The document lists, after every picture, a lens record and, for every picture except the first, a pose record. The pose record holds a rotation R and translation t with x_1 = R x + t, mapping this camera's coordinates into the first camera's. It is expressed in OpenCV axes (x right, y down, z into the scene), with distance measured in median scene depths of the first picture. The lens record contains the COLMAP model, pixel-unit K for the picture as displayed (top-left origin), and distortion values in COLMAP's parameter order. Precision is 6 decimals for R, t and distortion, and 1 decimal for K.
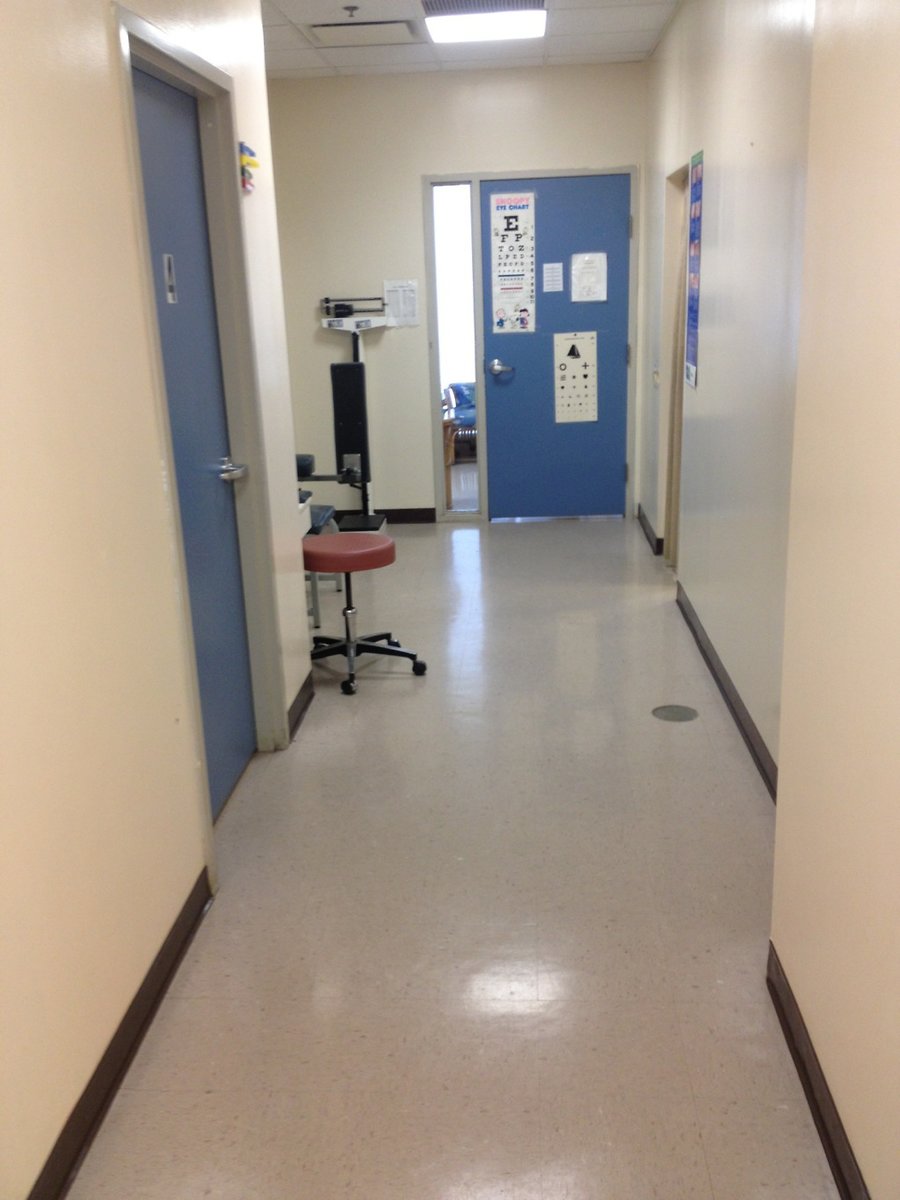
lens RADIAL K [[1109.6, 0, 438.1], [0, 1109.6, 609.4], [0, 0, 1]] dist [-0.000240, 0.000000]
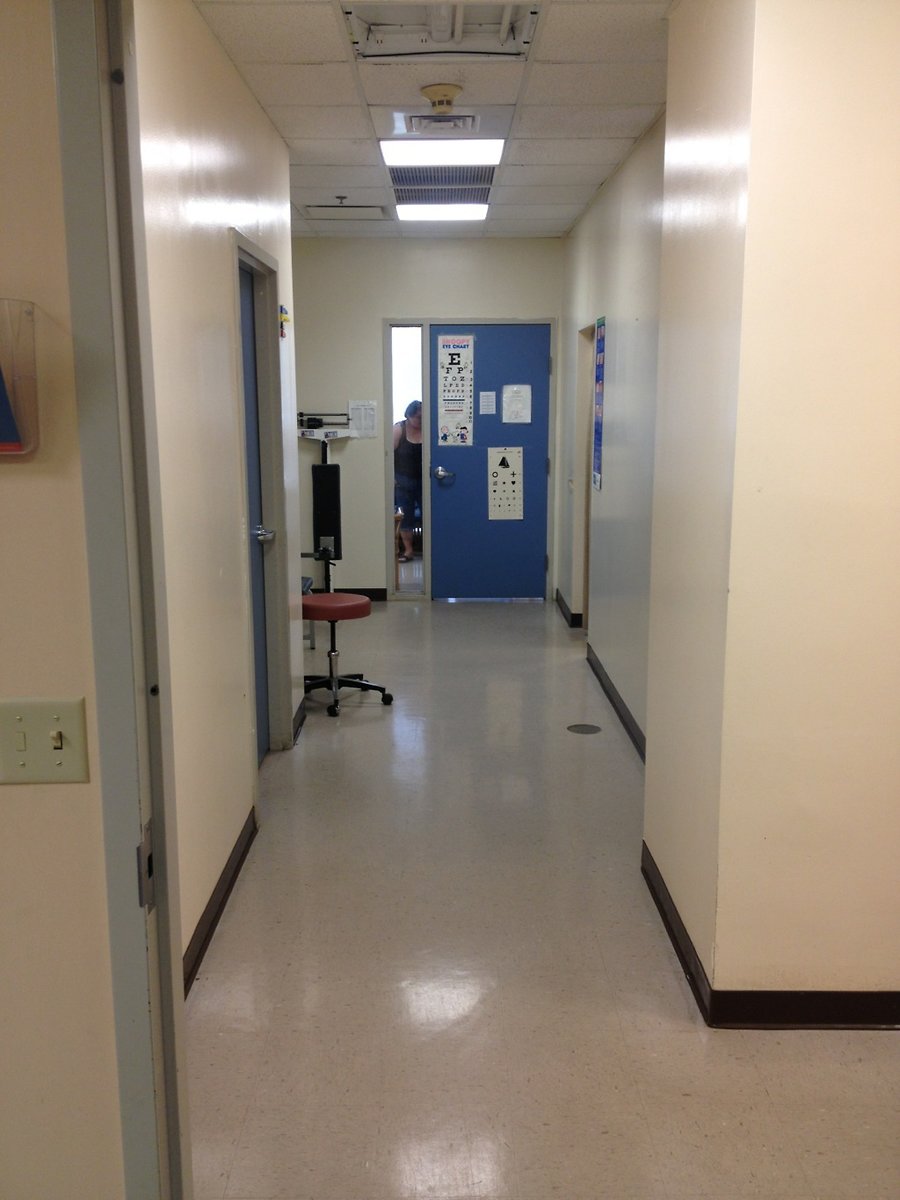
lens RADIAL K [[1109.6, 0, 454.0], [0, 1109.6, 597.1], [0, 0, 1]] dist [-0.000240, 0.000000]
pose [[0.995932, 0.022218, 0.087327, -0.043968], [-0.012400, 0.993698, -0.111400, 0.062791], [-0.089252, 0.109864, 0.989931, -0.228897]]
